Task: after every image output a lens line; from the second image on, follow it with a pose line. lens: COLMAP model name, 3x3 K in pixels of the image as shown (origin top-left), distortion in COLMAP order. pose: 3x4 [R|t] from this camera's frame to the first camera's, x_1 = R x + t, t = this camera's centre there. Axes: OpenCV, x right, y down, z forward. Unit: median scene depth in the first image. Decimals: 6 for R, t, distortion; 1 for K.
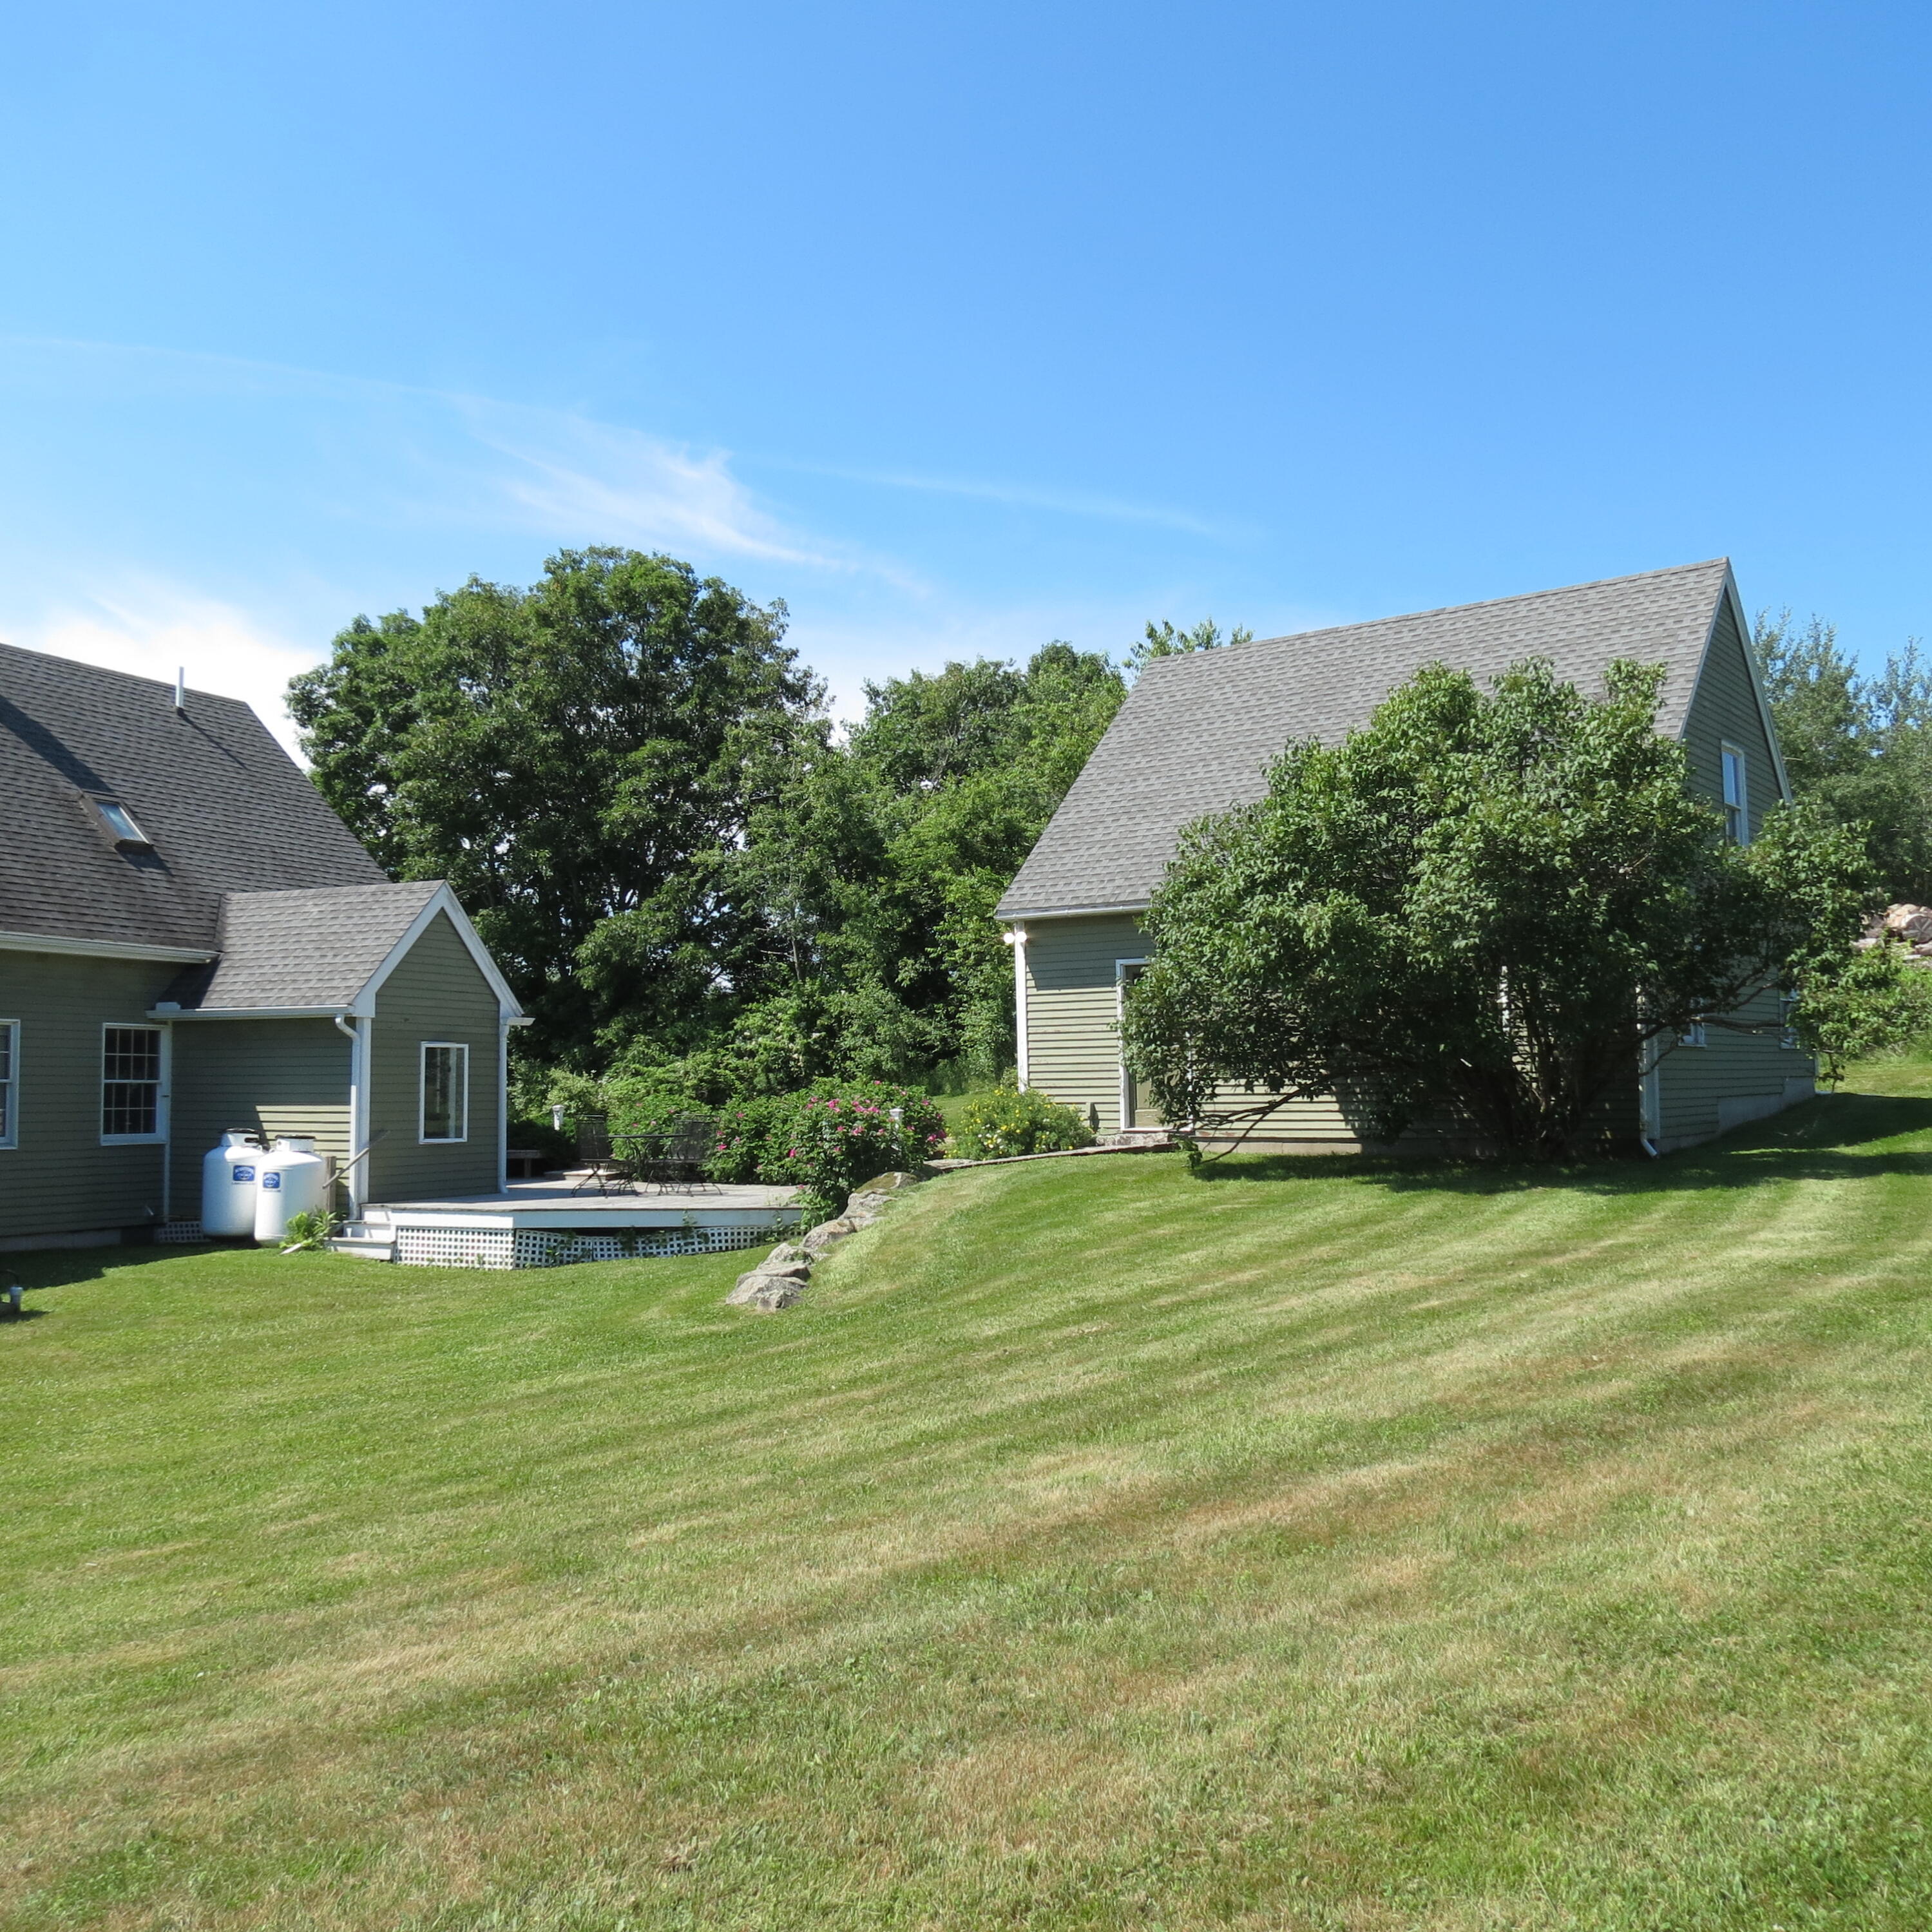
lens RADIAL K [[1839.2, 0, 949.7], [0, 1839.2, 963.3], [0, 0, 1]] dist [-0.017984, 0.000000]
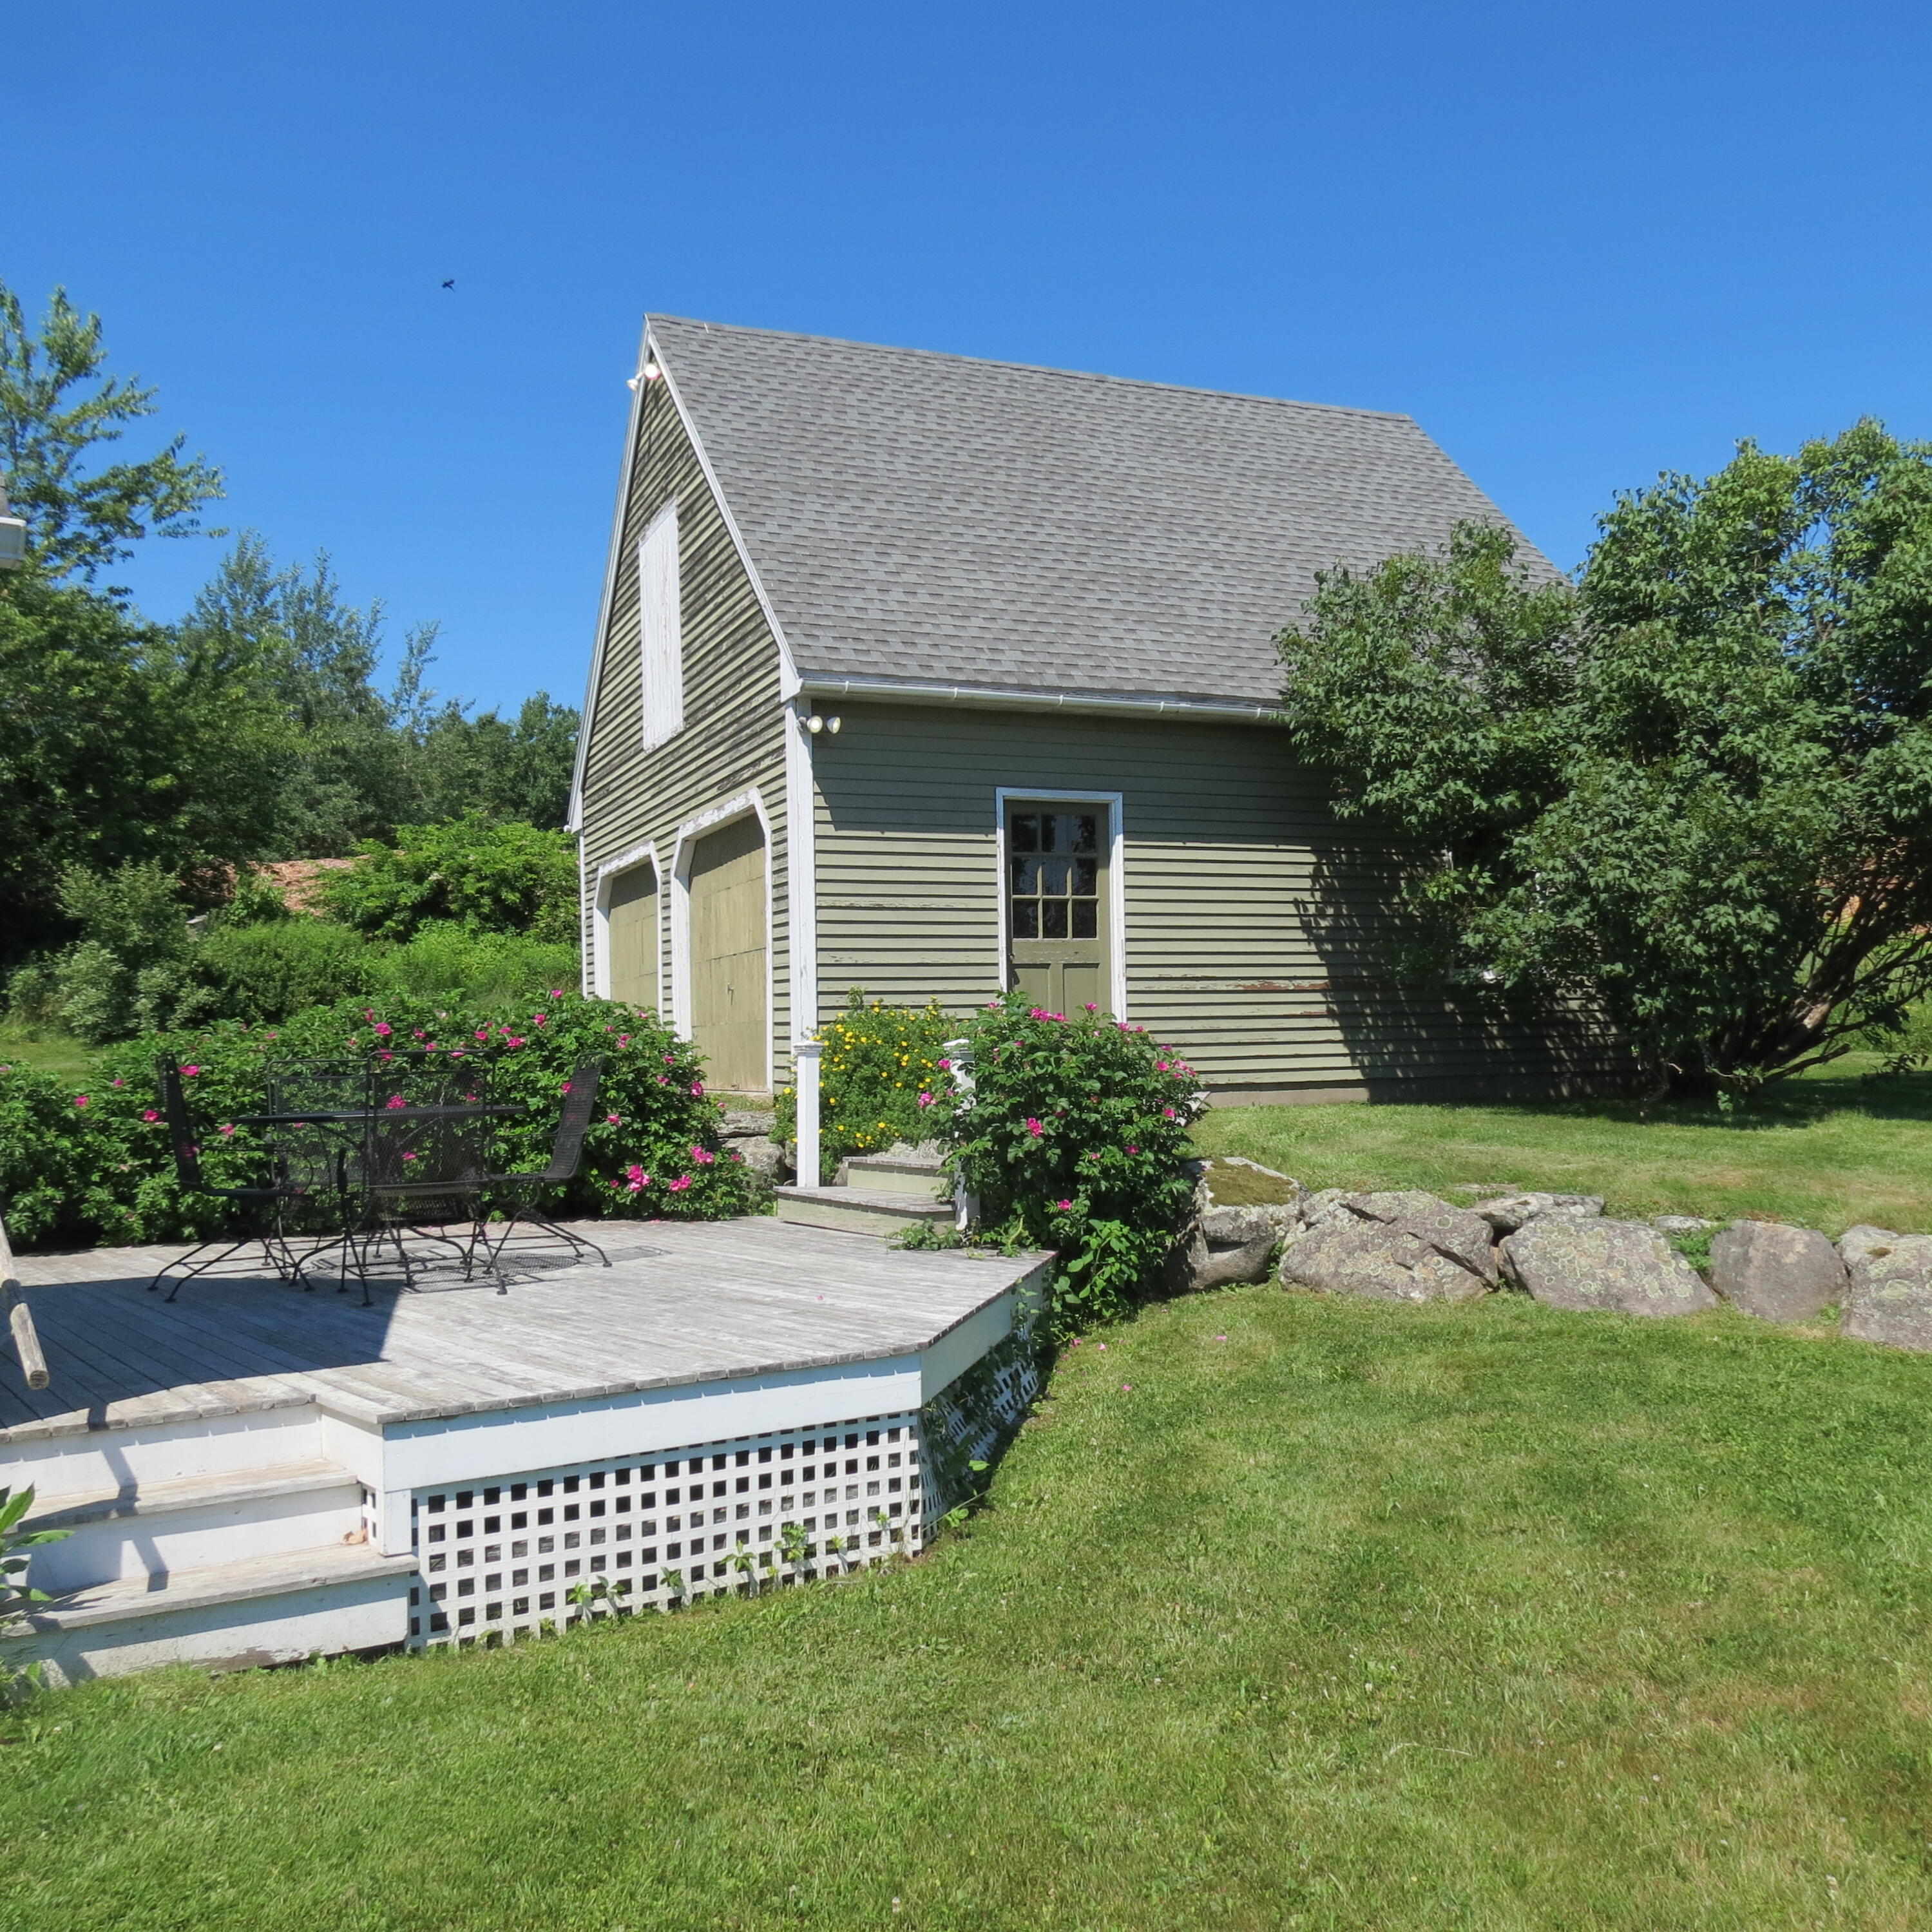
lens RADIAL K [[1839.2, 0, 965.3], [0, 1839.2, 962.6], [0, 0, 1]] dist [-0.017984, 0.000000]
pose [[0.497651, 0.042370, 0.866342, -0.468764], [-0.041298, 0.998831, -0.025127, 0.077204], [-0.866393, -0.023274, 0.498819, 0.812966]]
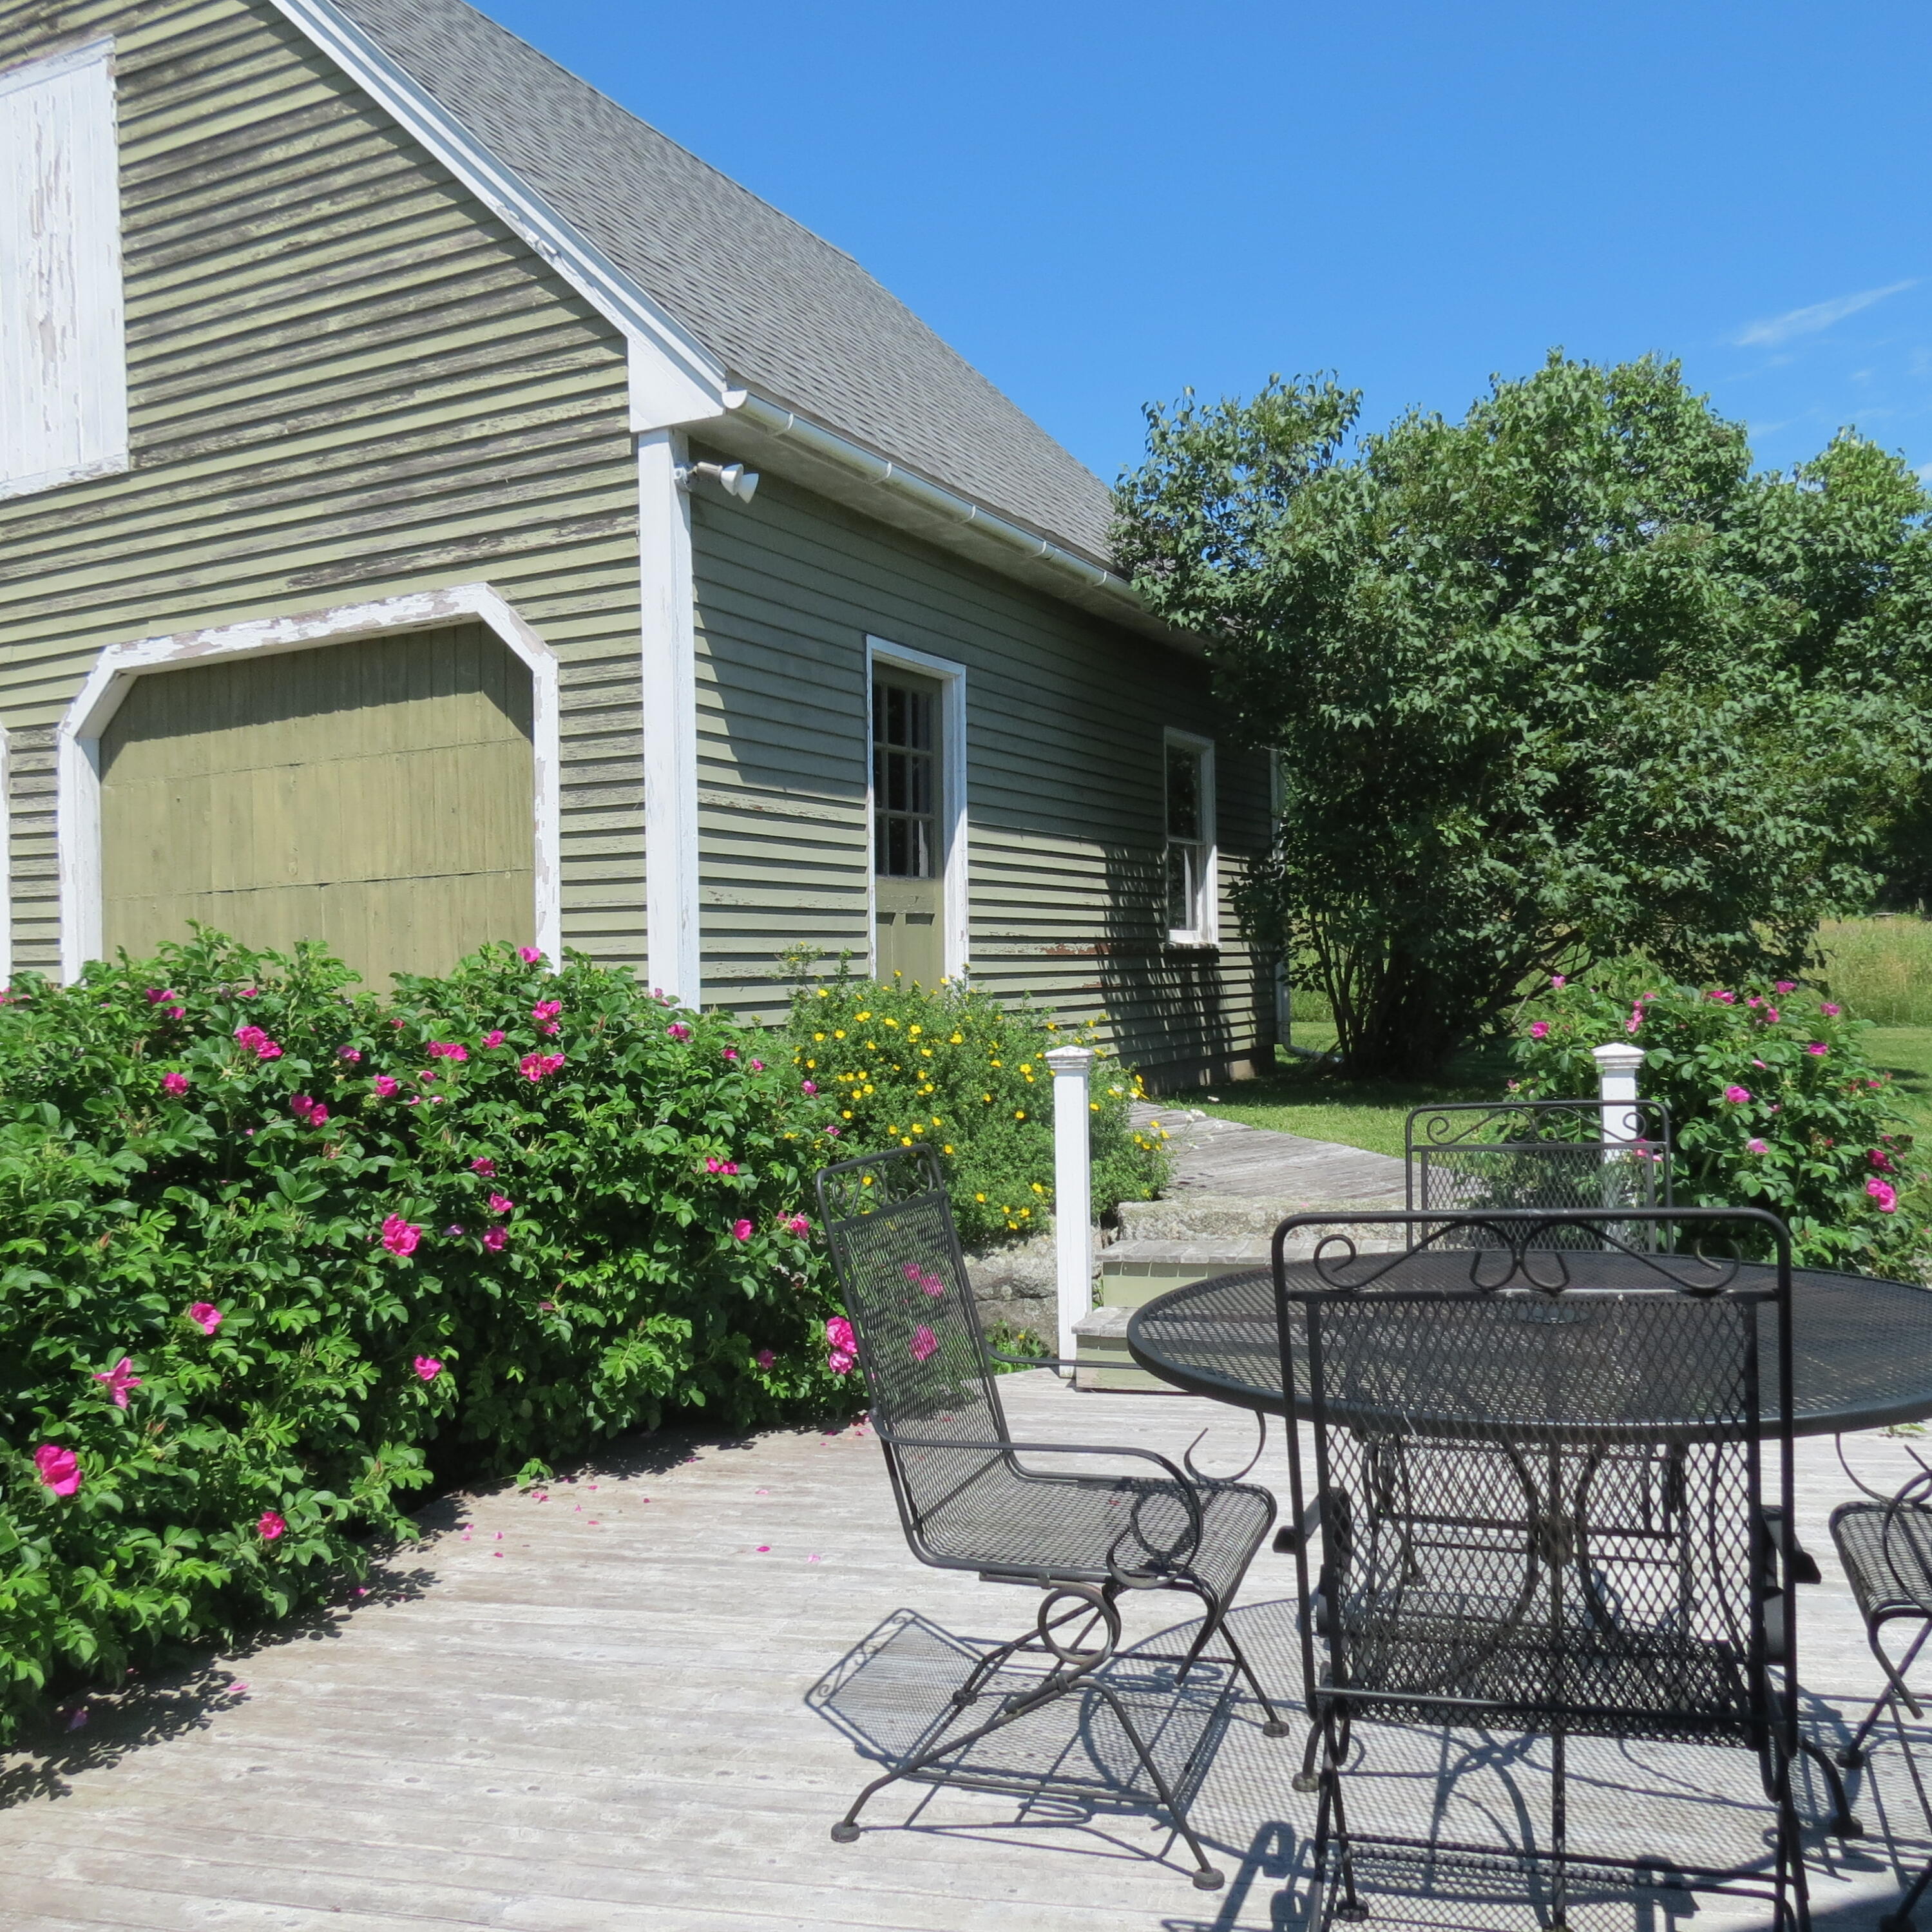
lens RADIAL K [[1839.2, 0, 968.7], [0, 1839.2, 970.7], [0, 0, 1]] dist [-0.017984, 0.000000]
pose [[-0.174682, 0.018733, 0.984447, -0.310981], [-0.038287, 0.998934, -0.025802, 0.083930], [-0.983880, -0.042199, -0.173779, 1.179559]]
